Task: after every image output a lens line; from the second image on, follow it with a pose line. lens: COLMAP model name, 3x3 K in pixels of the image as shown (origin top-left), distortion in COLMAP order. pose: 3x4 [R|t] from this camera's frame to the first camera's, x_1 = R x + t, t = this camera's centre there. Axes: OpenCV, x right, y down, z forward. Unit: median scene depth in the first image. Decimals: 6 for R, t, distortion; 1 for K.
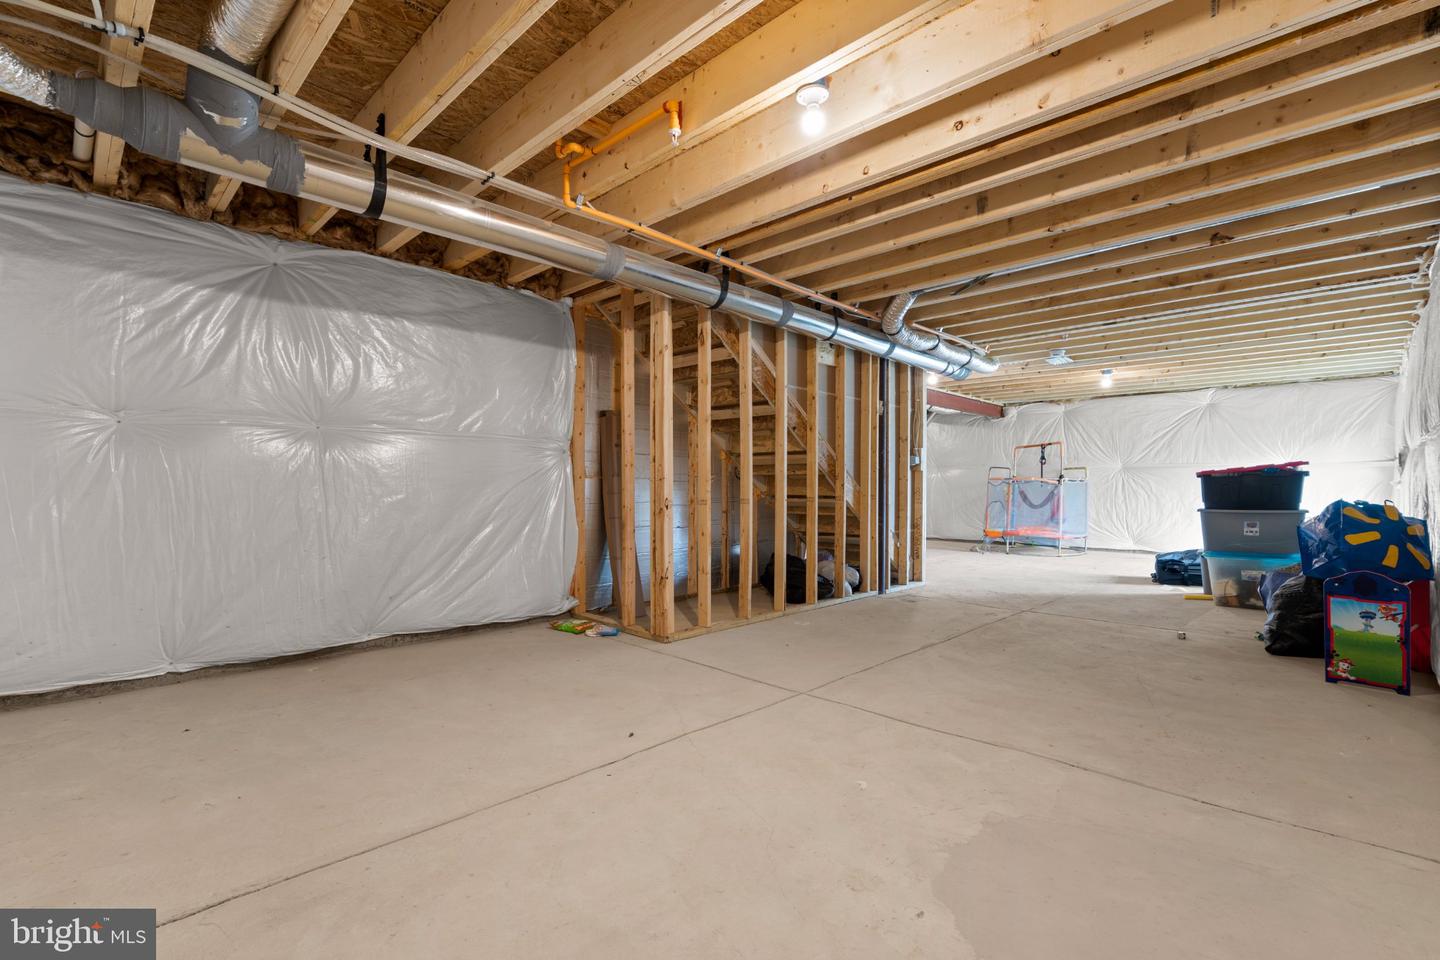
lens RADIAL K [[653.7, 0, 736.9], [0, 653.7, 485.8], [0, 0, 1]] dist [-0.005184, 0.002455]
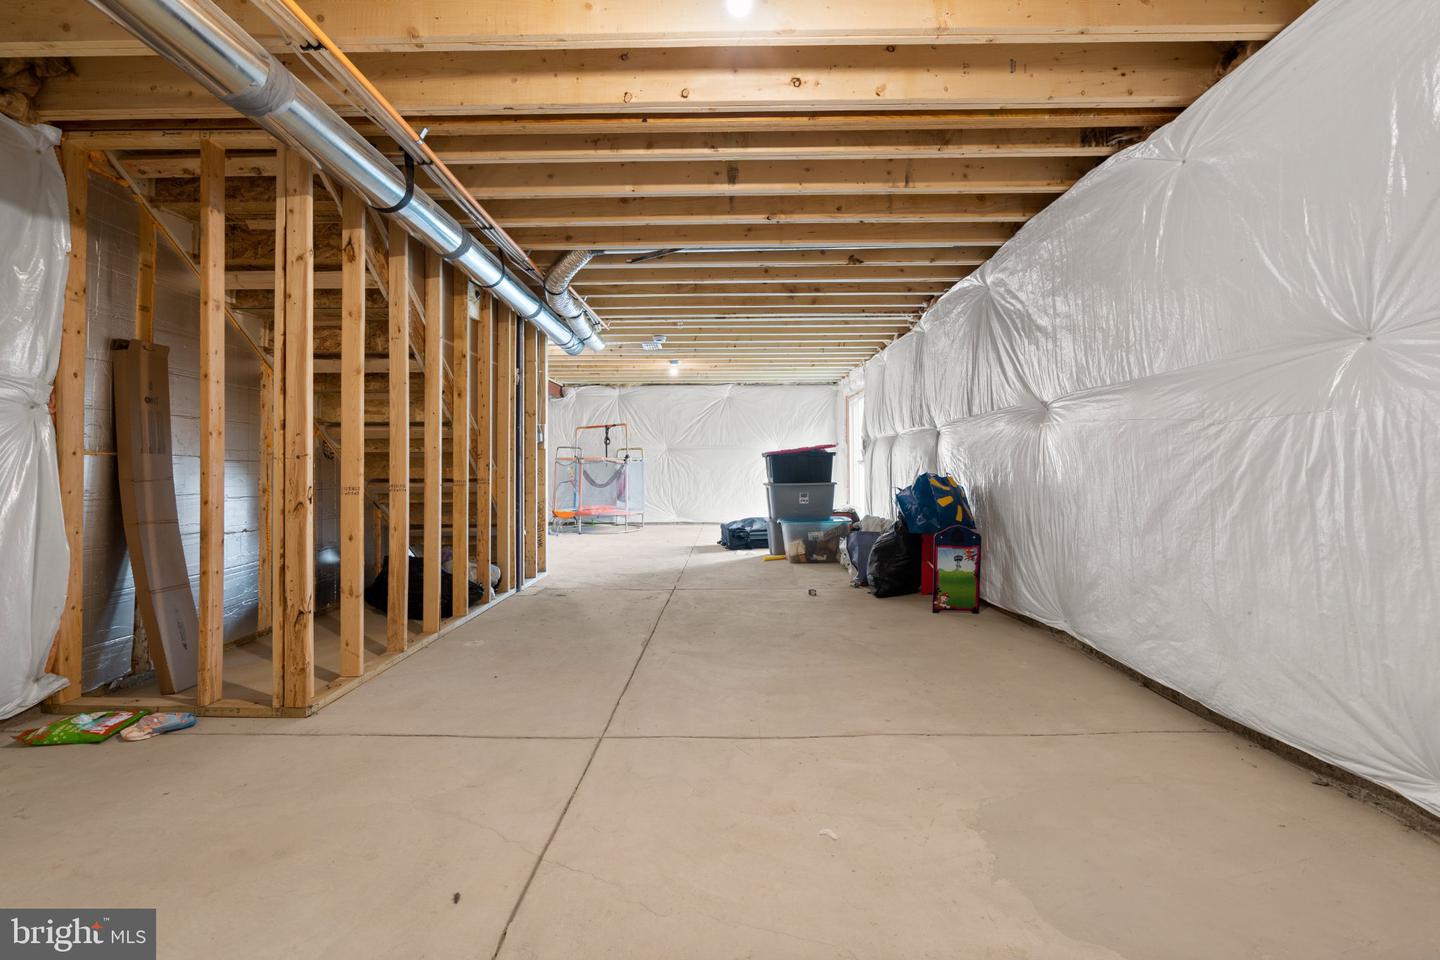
lens RADIAL K [[653.7, 0, 699.0], [0, 653.7, 445.7], [0, 0, 1]] dist [-0.005184, 0.002455]
pose [[0.735515, 0.013984, 0.677365, -0.231062], [0.007210, 0.999569, -0.028464, -0.000194], [-0.677471, 0.025819, 0.735097, 0.241626]]
